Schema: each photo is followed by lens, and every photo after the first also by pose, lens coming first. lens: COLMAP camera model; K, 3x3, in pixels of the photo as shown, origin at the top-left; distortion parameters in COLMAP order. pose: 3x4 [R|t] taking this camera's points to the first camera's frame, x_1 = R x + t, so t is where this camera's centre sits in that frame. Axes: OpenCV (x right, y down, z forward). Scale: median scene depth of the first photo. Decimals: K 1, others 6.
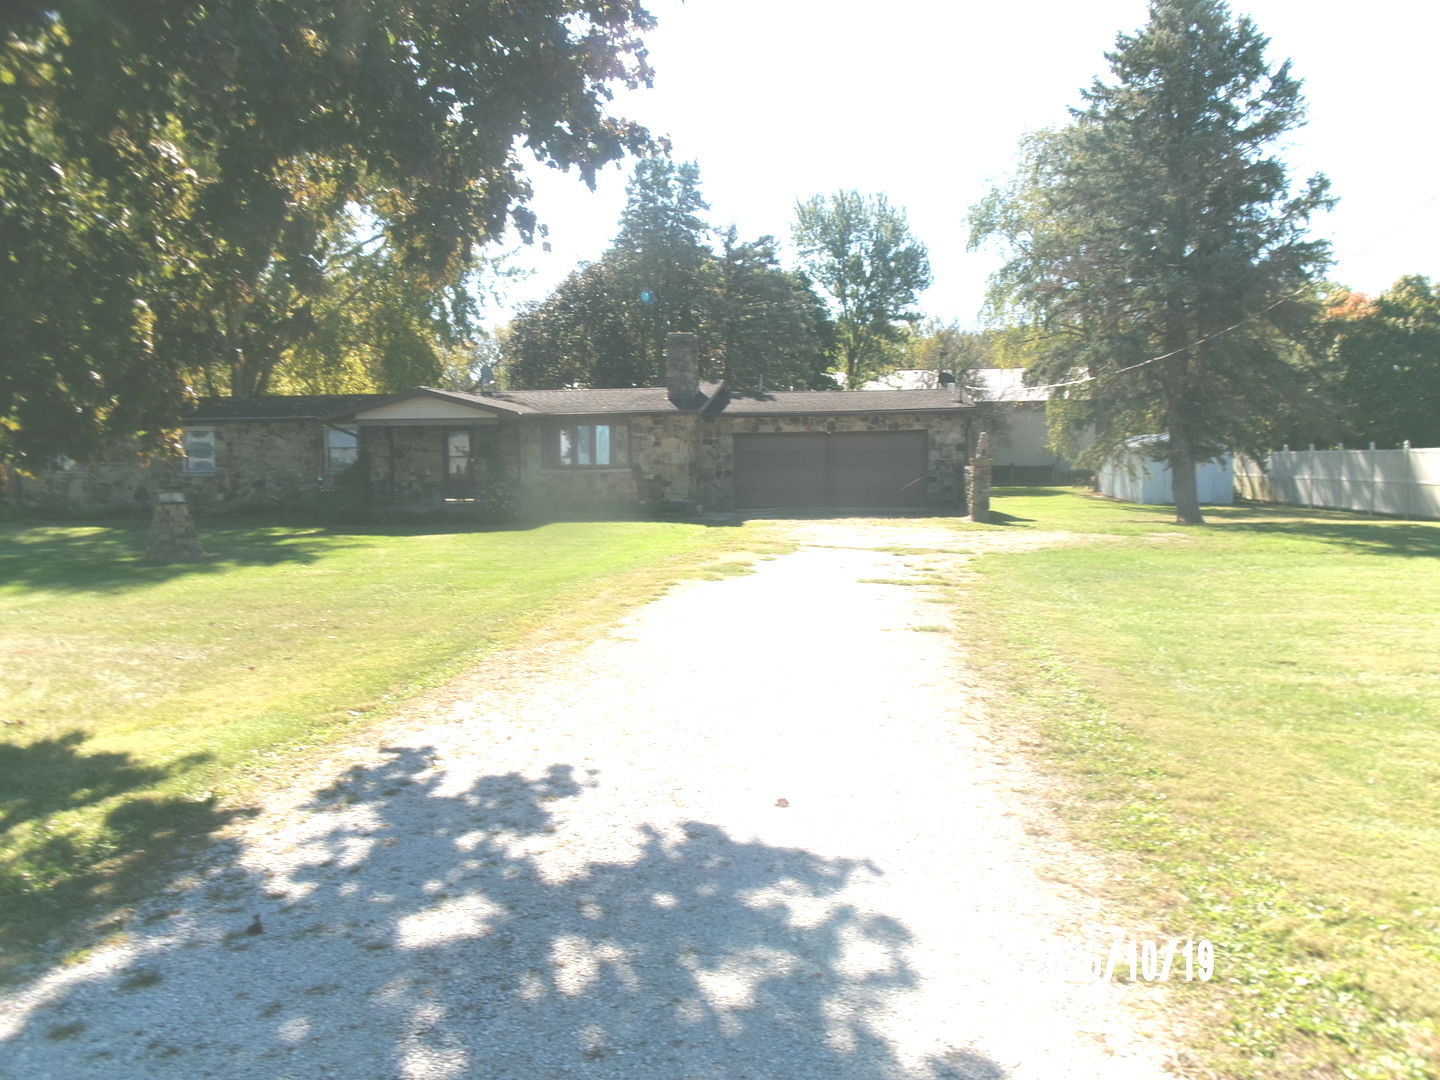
lens RADIAL K [[1165.0, 0, 720.0], [0, 1165.0, 540.0], [0, 0, 1]] dist [-0.005659, 0.002009]
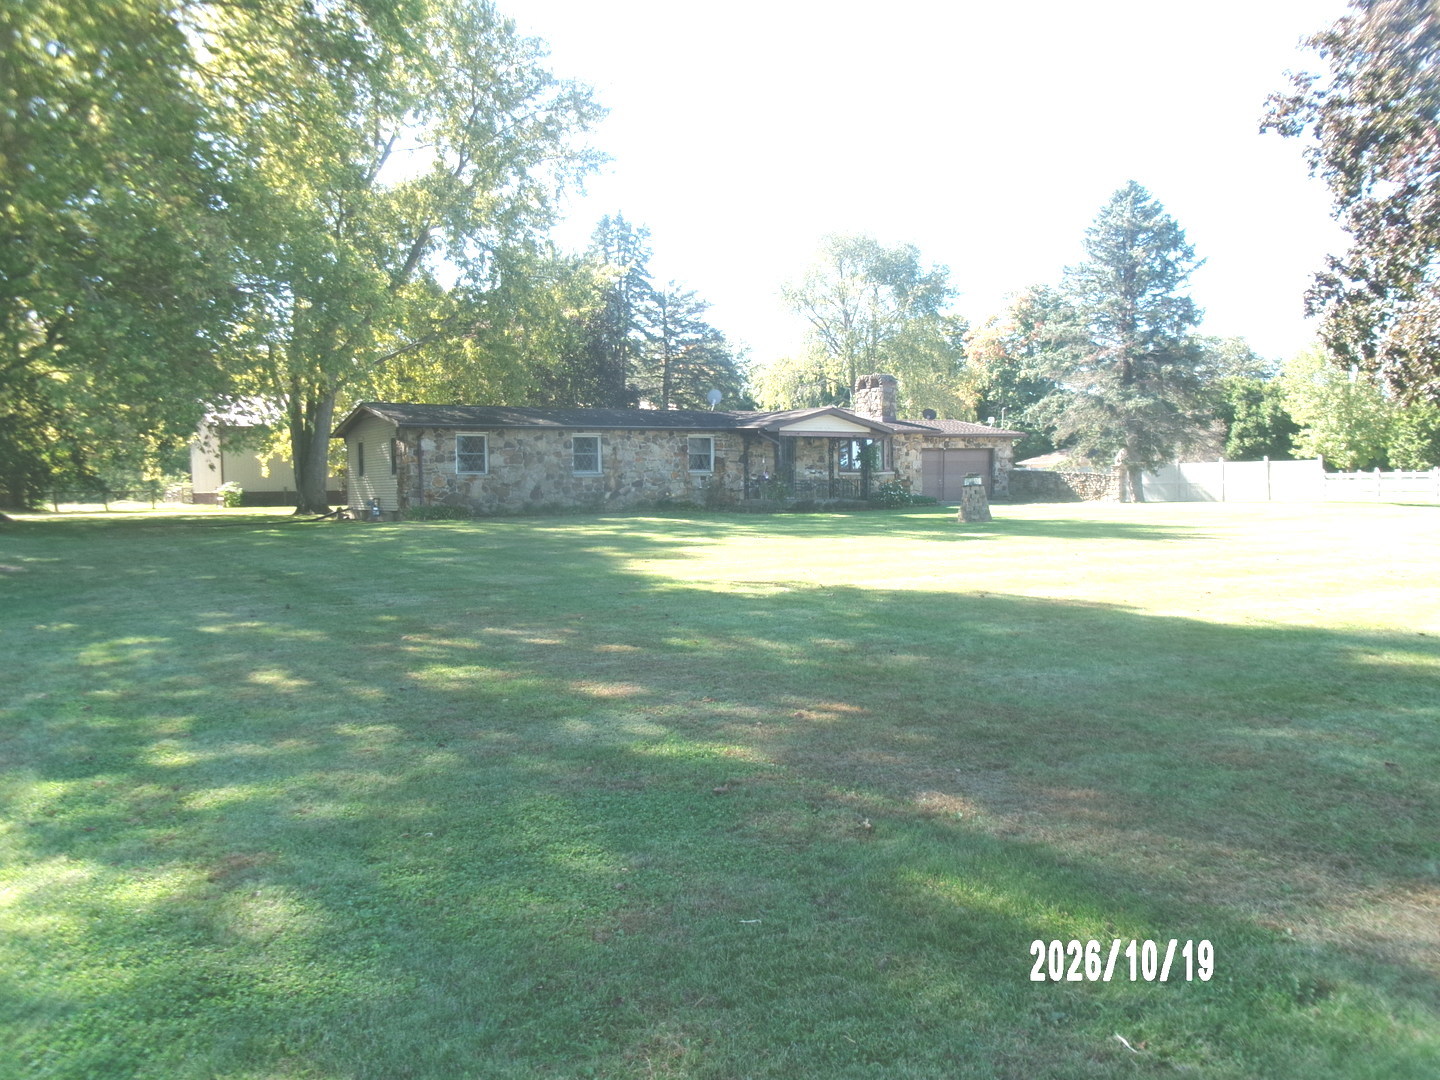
lens RADIAL K [[1161.3, 0, 720.0], [0, 1161.3, 540.0], [0, 0, 1]] dist [-0.003697, -0.010624]
pose [[0.800388, -0.029251, 0.598768, -0.996810], [0.045463, 0.998894, -0.011973, 0.024613], [-0.597756, 0.036804, 0.800833, 0.027573]]
